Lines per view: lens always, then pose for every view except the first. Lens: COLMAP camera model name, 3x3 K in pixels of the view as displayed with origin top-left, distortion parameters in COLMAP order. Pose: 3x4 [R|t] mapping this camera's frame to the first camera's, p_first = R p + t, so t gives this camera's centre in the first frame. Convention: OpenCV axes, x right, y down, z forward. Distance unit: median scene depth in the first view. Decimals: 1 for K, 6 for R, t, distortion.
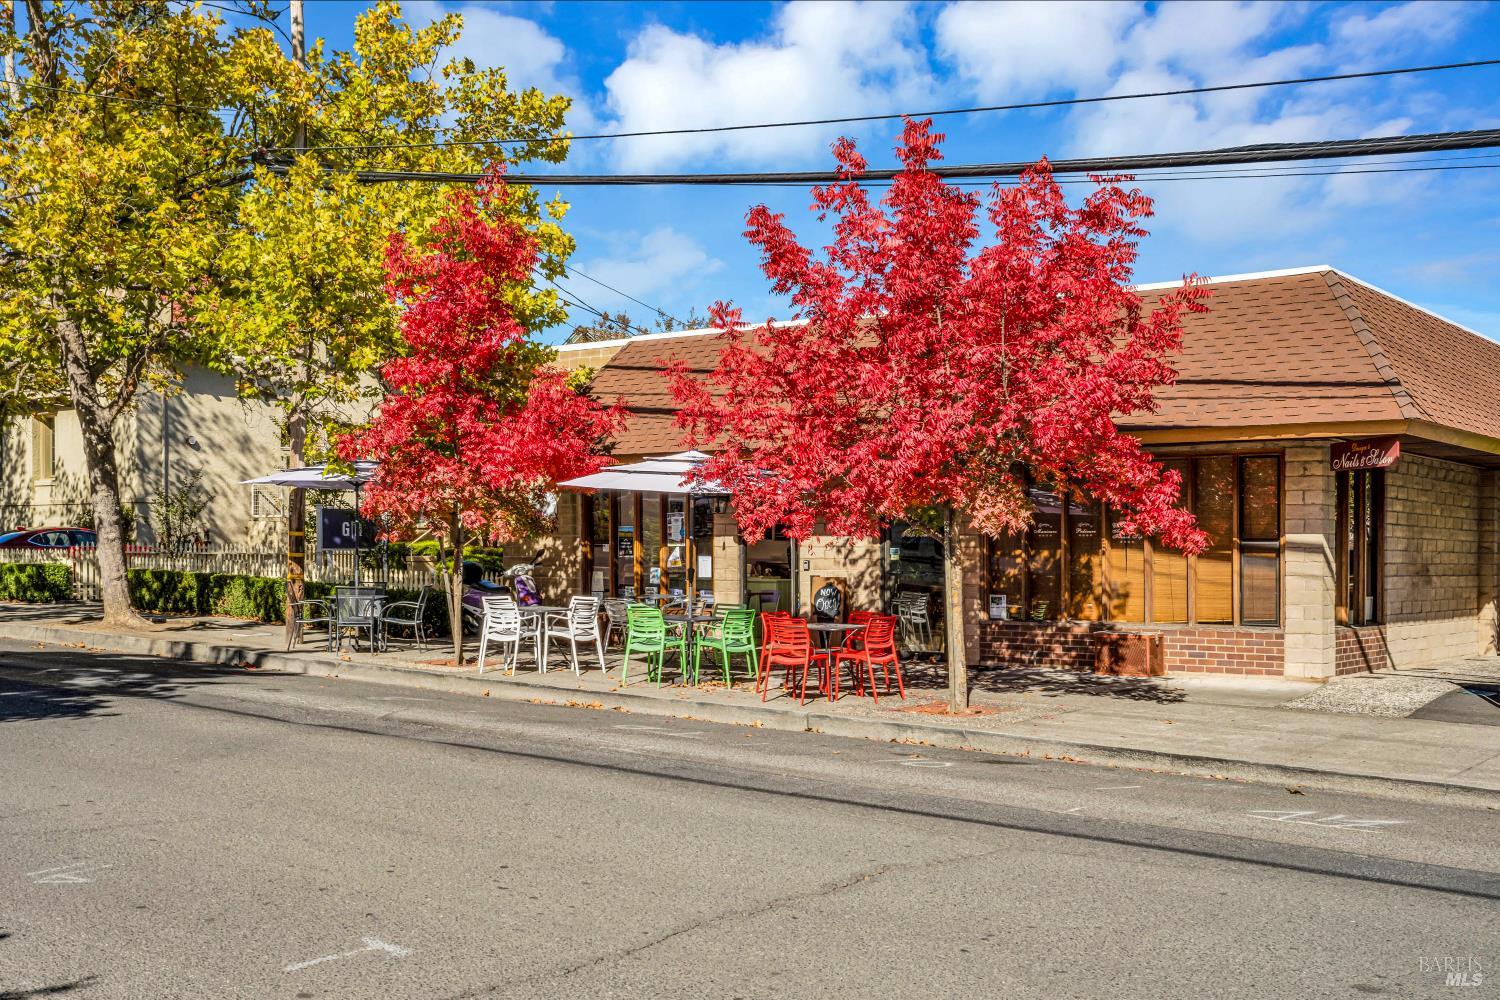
lens RADIAL K [[1648.3, 0, 750.0], [0, 1648.3, 500.0], [0, 0, 1]] dist [0.005587, 0.014117]
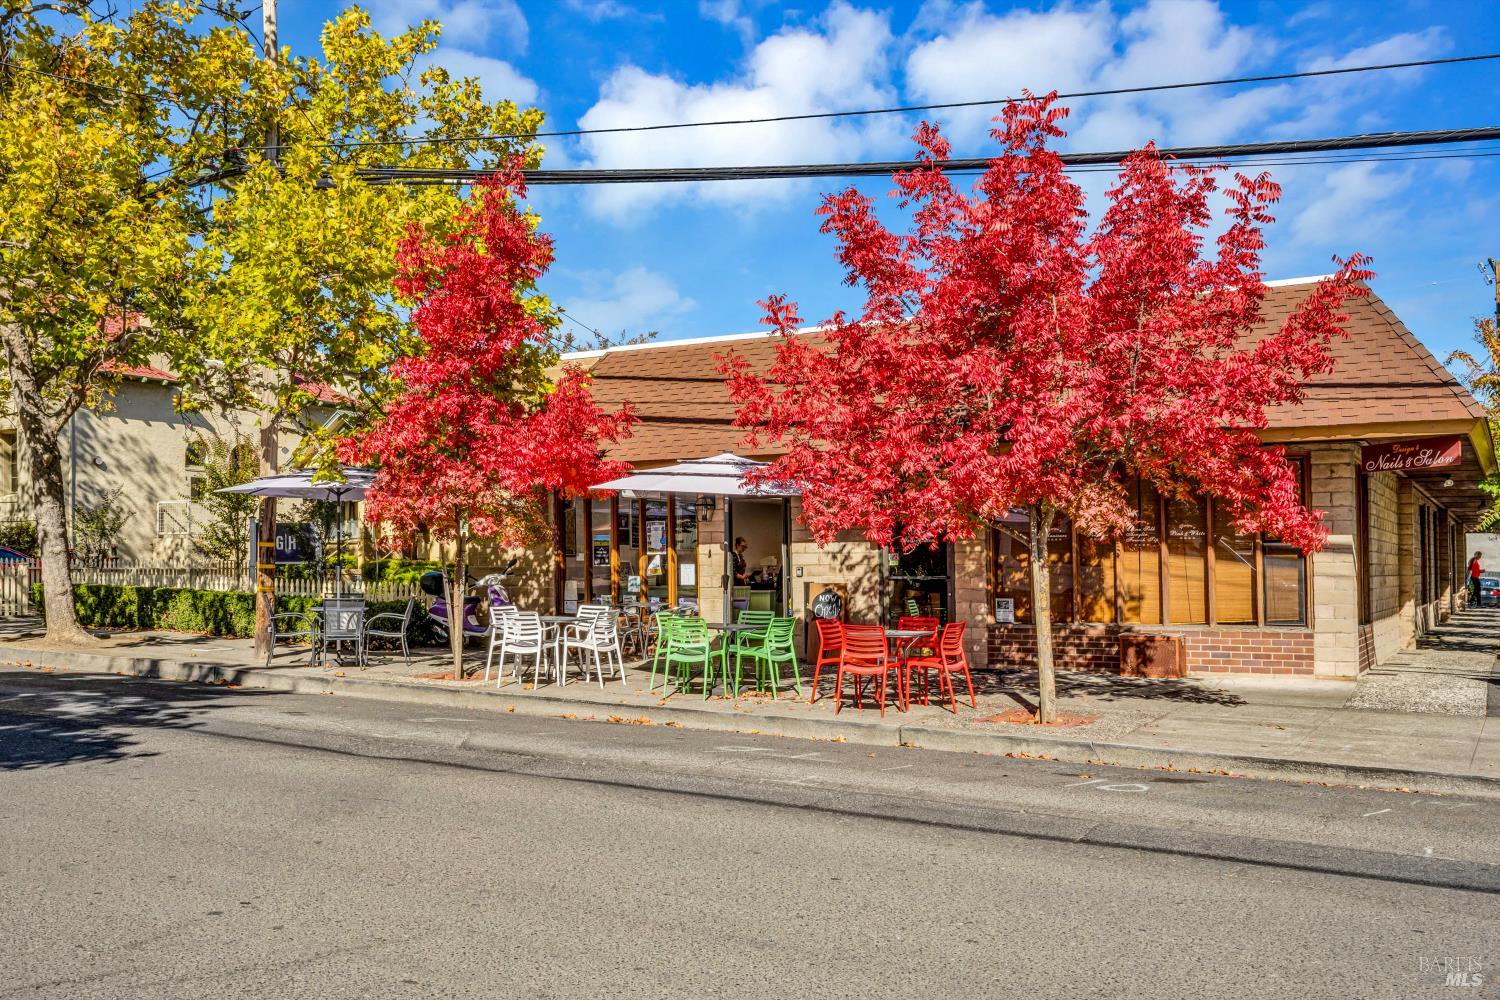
lens RADIAL K [[1380.7, 0, 745.5], [0, 1380.7, 491.7], [0, 0, 1]] dist [-0.000018, 0.003734]
pose [[0.990242, -0.001474, 0.139353, -0.119282], [0.004541, 0.999754, -0.021692, 0.008935], [-0.139286, 0.022113, 0.990005, 0.169828]]
